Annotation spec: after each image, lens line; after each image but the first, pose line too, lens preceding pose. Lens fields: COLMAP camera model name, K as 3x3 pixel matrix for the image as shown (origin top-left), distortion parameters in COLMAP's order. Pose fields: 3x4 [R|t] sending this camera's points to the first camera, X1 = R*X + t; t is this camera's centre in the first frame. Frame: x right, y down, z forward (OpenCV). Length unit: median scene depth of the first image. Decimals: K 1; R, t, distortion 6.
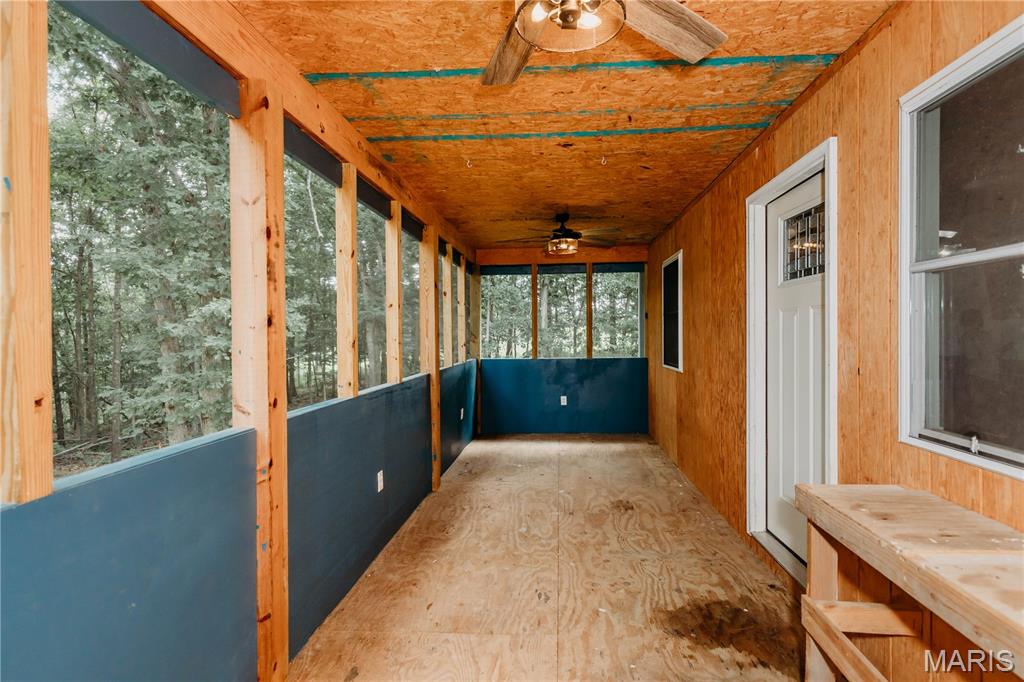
lens RADIAL K [[509.4, 0, 512.0], [0, 509.4, 341.0], [0, 0, 1]] dist [-0.001685, 0.000993]
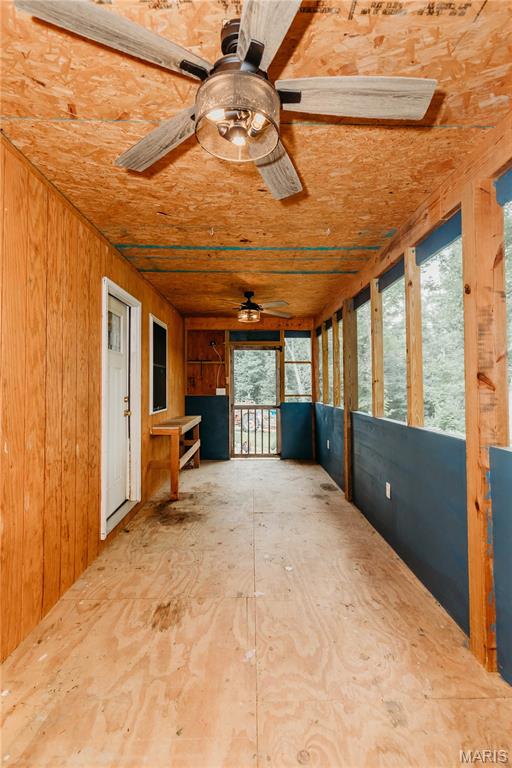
lens RADIAL K [[382.1, 0, 259.1], [0, 382.1, 370.6], [0, 0, 1]] dist [-0.001685, 0.000993]
pose [[-0.993539, 0.008211, -0.113196, 0.164216], [0.010868, 0.999679, -0.022878, -0.013939], [0.112972, -0.023960, -0.993309, 1.760017]]
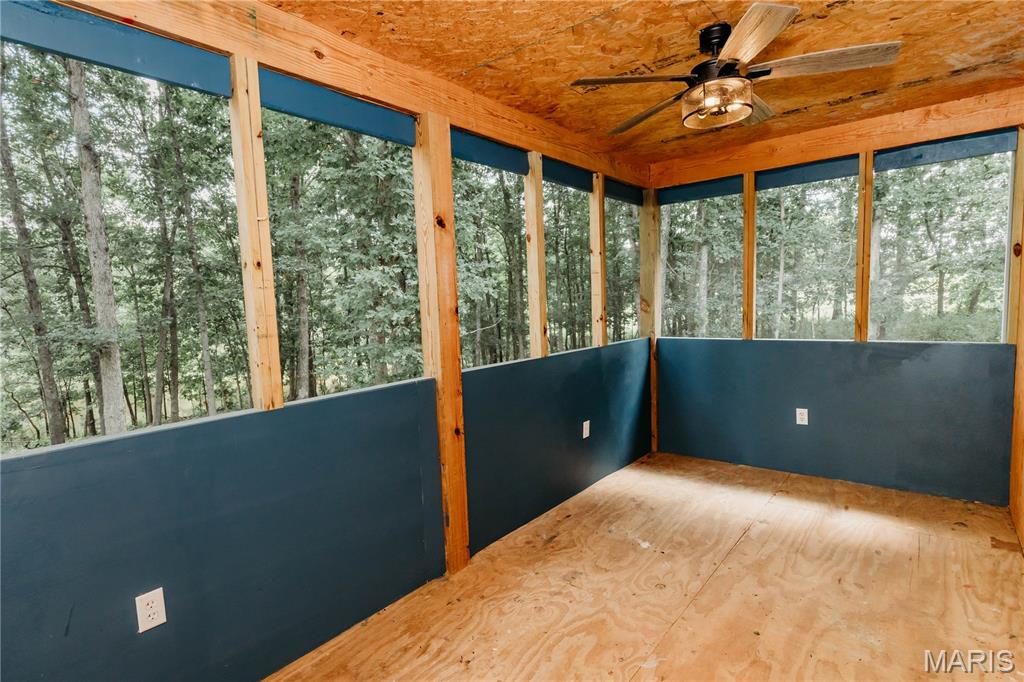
lens RADIAL K [[509.4, 0, 512.0], [0, 509.4, 341.0], [0, 0, 1]] dist [-0.001685, 0.000993]
pose [[0.824031, 0.022740, -0.566088, 0.297007], [0.023571, 0.996953, 0.074358, -0.023707], [0.566054, -0.074617, 0.820984, 0.725273]]
